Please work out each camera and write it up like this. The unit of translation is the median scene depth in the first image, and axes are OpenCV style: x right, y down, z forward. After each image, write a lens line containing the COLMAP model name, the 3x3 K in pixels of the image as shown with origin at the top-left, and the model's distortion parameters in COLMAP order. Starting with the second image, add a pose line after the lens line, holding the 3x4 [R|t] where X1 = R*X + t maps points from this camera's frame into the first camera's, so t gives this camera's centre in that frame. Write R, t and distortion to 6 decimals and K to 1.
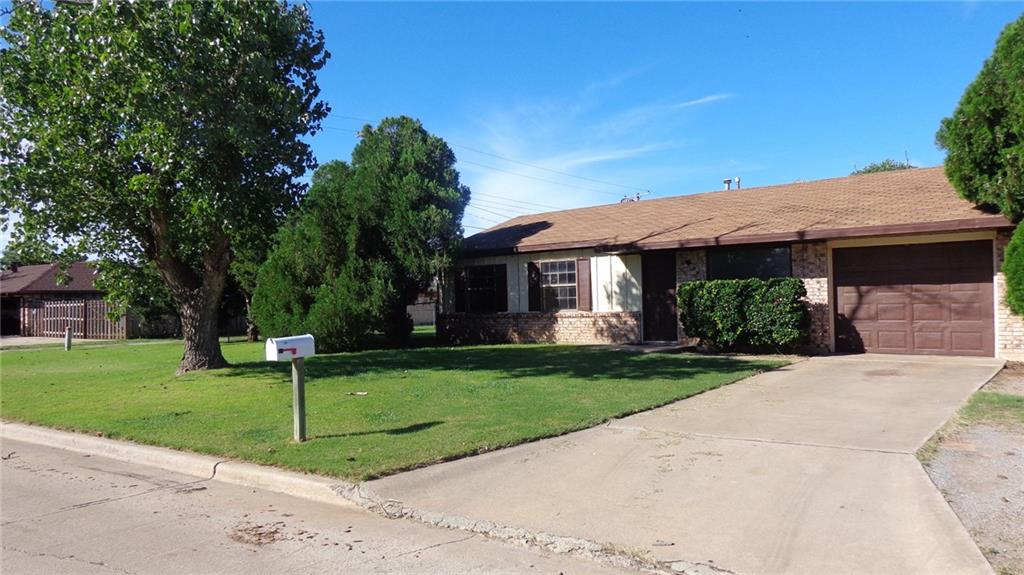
lens RADIAL K [[718.1, 0, 522.7], [0, 718.1, 283.0], [0, 0, 1]] dist [0.004578, 0.015286]
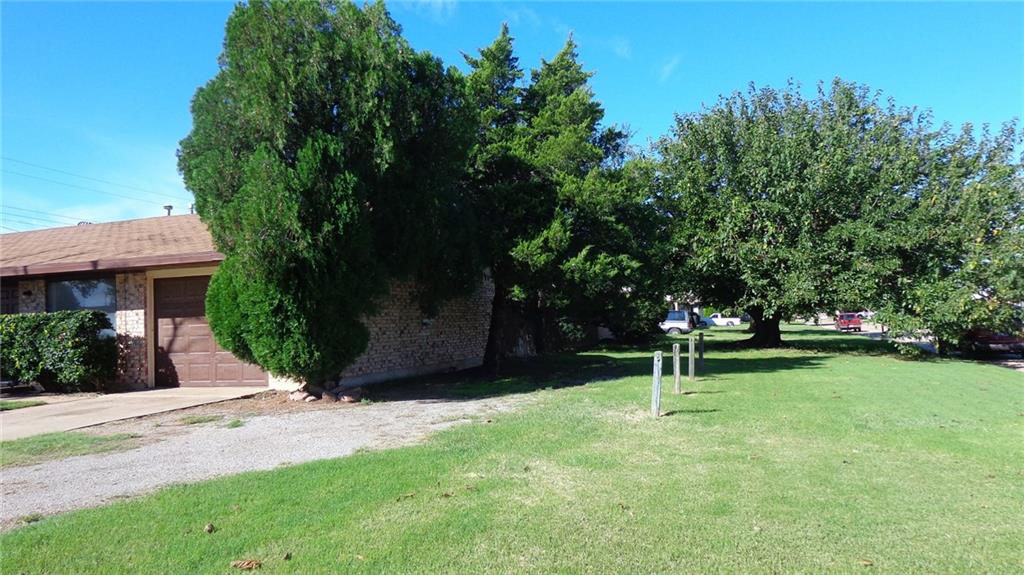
lens RADIAL K [[718.1, 0, 511.1], [0, 718.1, 285.2], [0, 0, 1]] dist [0.004578, 0.015286]
pose [[0.943301, 0.001591, 0.331936, 0.548484], [0.009915, 0.999407, -0.032968, -0.003207], [-0.331792, 0.034390, 0.942726, -0.063032]]
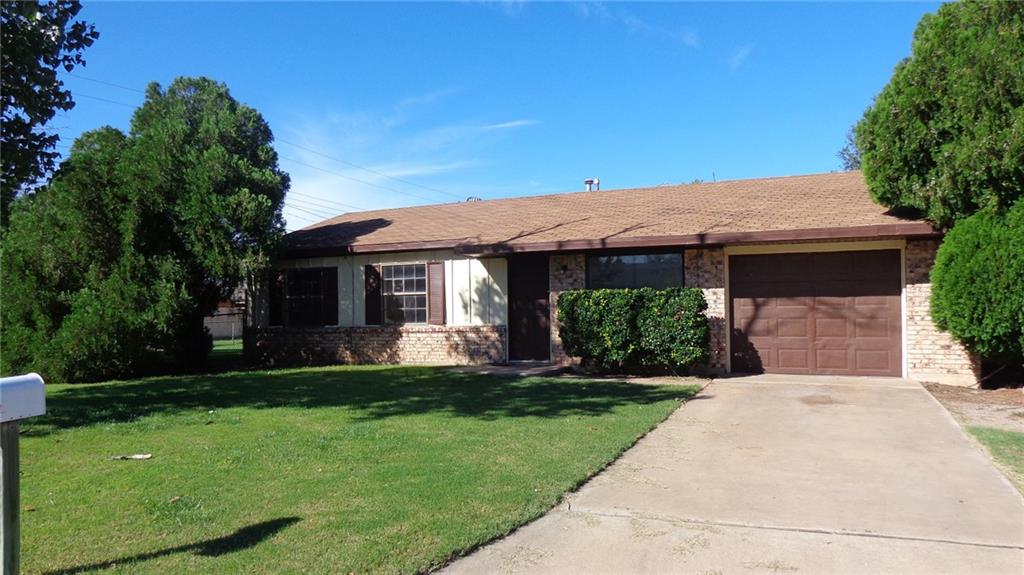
lens RADIAL K [[718.1, 0, 516.5], [0, 718.1, 286.2], [0, 0, 1]] dist [0.004578, 0.015286]
pose [[0.965646, 0.016530, 0.259336, -0.050113], [-0.013347, 0.999812, -0.014030, 0.005769], [-0.259519, 0.010087, 0.965685, 0.208143]]
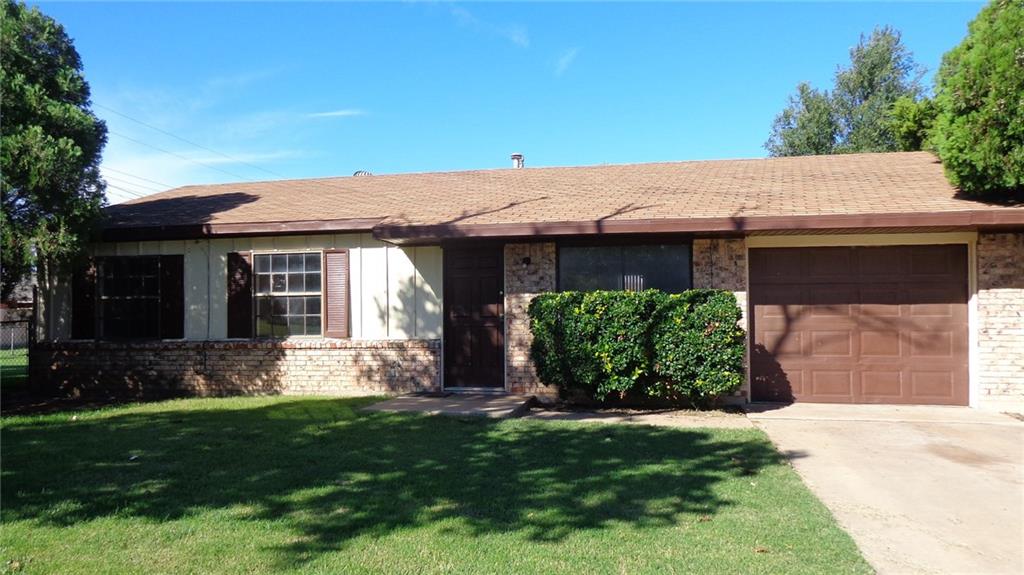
lens RADIAL K [[718.1, 0, 513.1], [0, 718.1, 284.3], [0, 0, 1]] dist [0.004578, 0.015286]
pose [[0.881490, 0.027565, 0.471398, -0.081110], [-0.020663, 0.999590, -0.019814, 0.003780], [-0.471751, 0.007725, 0.881698, 0.497038]]
